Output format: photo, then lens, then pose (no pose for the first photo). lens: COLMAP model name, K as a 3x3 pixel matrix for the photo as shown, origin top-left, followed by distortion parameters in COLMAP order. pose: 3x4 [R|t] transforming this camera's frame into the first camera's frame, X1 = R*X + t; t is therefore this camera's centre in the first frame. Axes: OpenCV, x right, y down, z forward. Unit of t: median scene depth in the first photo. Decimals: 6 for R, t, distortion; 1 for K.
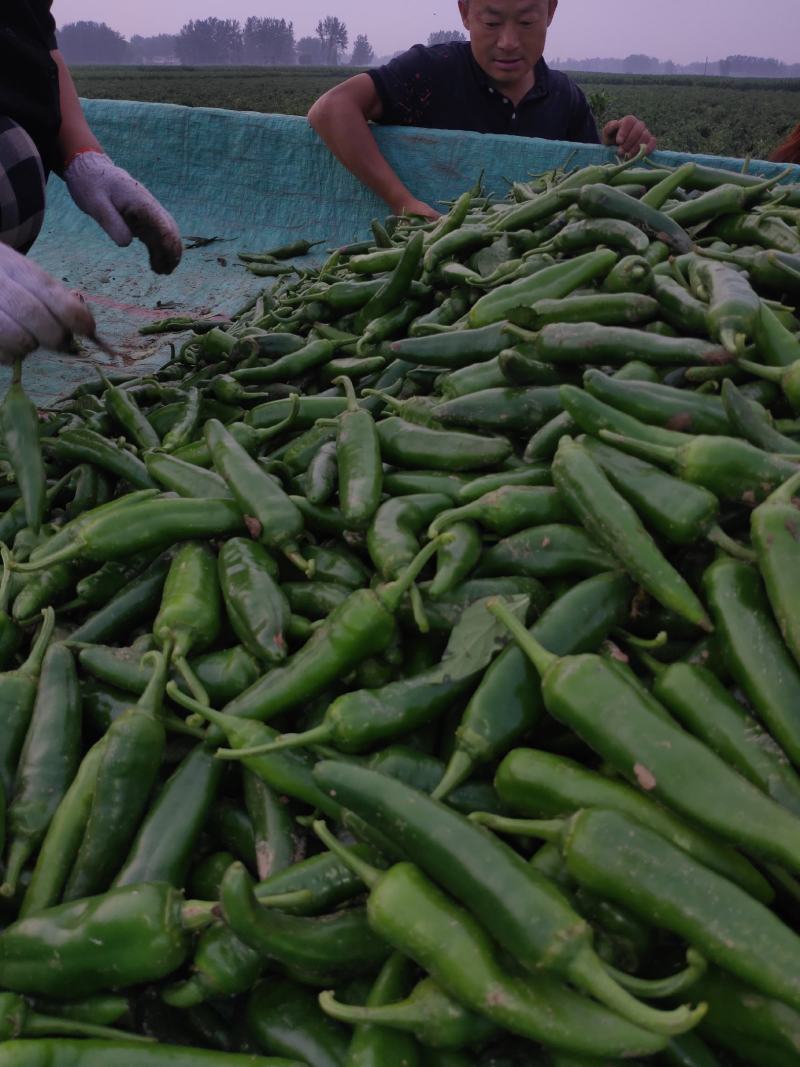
lens RADIAL K [[874.4, 0, 400.0], [0, 874.4, 533.5], [0, 0, 1]] dist [0.093559, -0.168049]
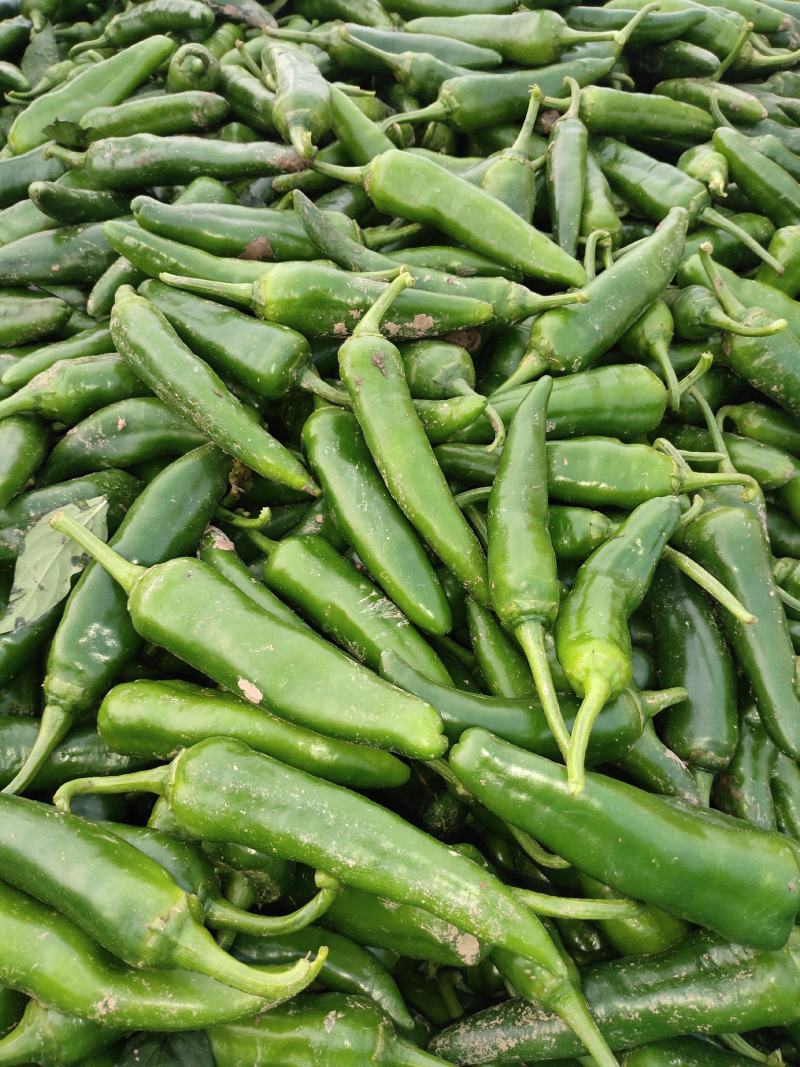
lens RADIAL K [[883.4, 0, 400.0], [0, 883.4, 533.5], [0, 0, 1]] dist [0.080000, -0.185562]
pose [[0.931462, -0.233486, 0.279040, 0.152461], [0.174750, 0.959775, 0.219758, -0.029247], [-0.319126, -0.155934, 0.934796, 0.118724]]
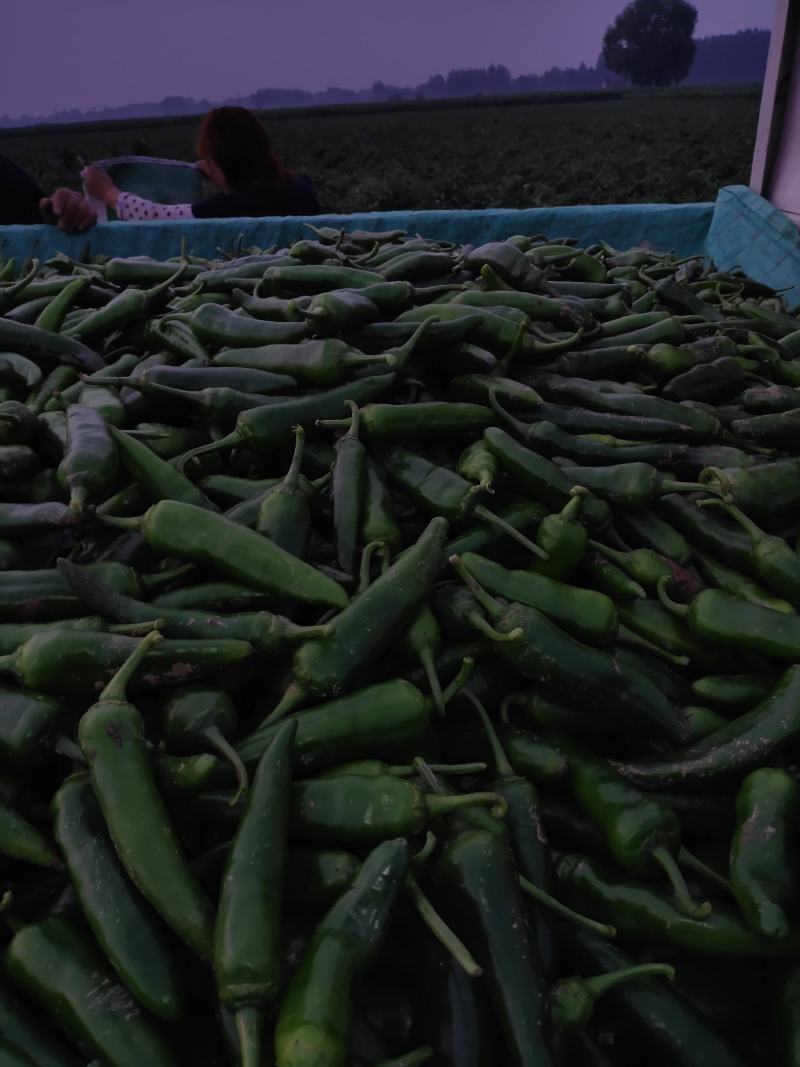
lens RADIAL K [[883.4, 0, 400.0], [0, 883.4, 533.5], [0, 0, 1]] dist [0.080000, -0.185562]
pose [[0.894757, -0.265728, 0.358884, 0.377989], [0.279830, 0.959960, 0.013118, -0.117414], [-0.348000, 0.088689, 0.933290, 0.012257]]
